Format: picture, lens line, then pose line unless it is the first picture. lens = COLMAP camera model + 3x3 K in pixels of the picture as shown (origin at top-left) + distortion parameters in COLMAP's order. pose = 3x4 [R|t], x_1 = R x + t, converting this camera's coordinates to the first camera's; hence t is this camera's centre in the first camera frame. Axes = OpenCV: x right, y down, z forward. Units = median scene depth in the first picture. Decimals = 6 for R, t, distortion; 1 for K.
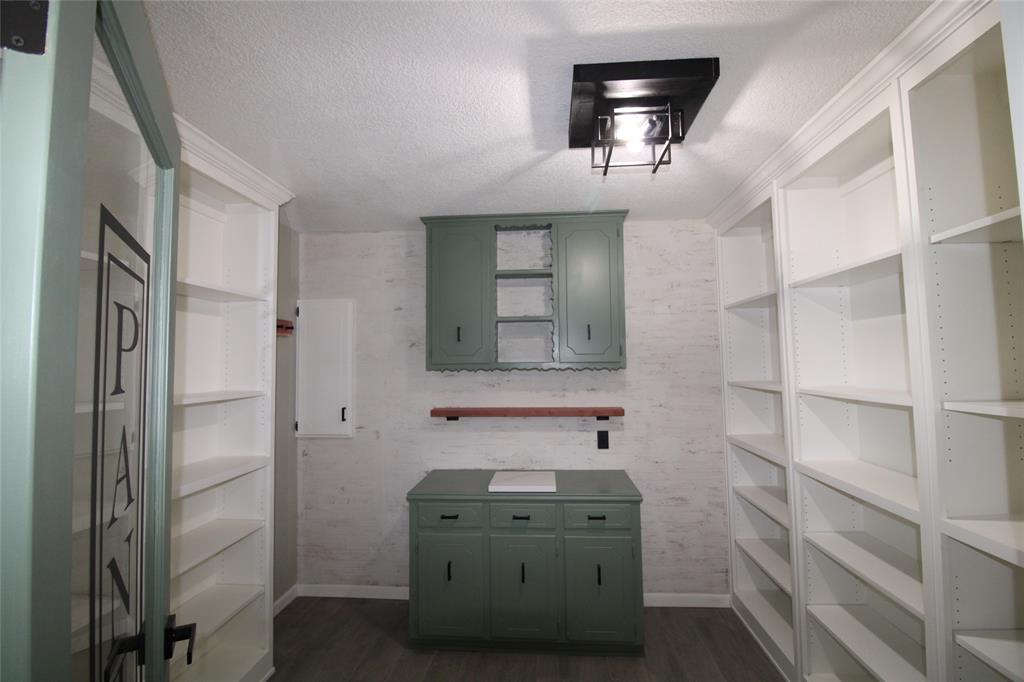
lens RADIAL K [[476.5, 0, 510.4], [0, 476.5, 334.9], [0, 0, 1]] dist [-0.013654, -0.005419]
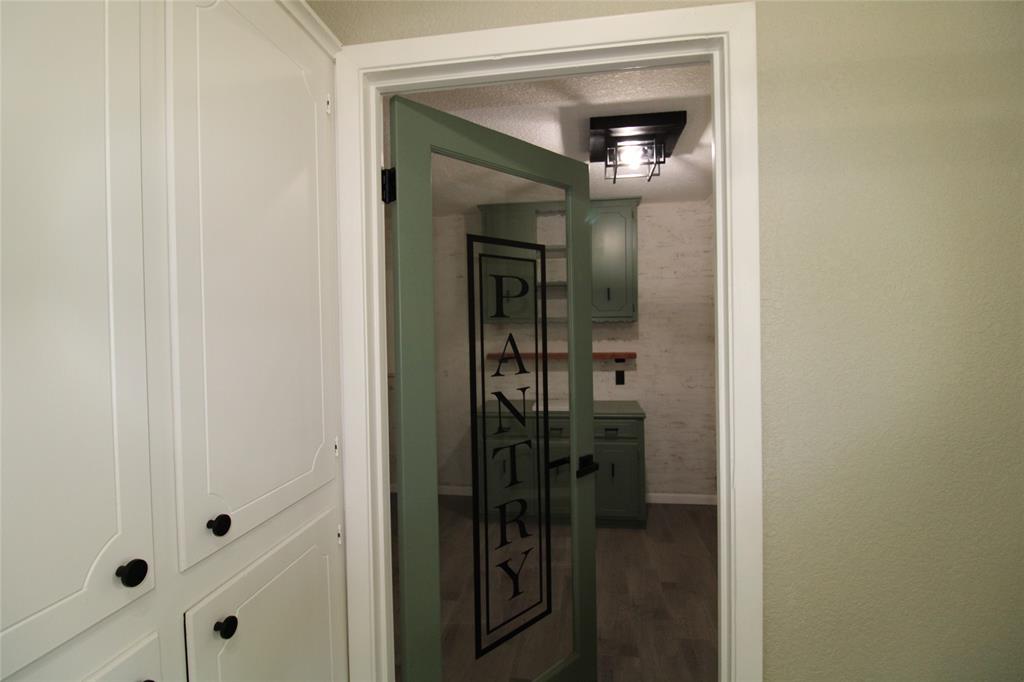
lens RADIAL K [[476.5, 0, 510.4], [0, 476.5, 334.9], [0, 0, 1]] dist [-0.013654, -0.005419]
pose [[0.997283, -0.002695, -0.073621, -0.006185], [0.008329, 0.997049, 0.076318, 0.004959], [0.073198, -0.076724, 0.994362, -0.305736]]
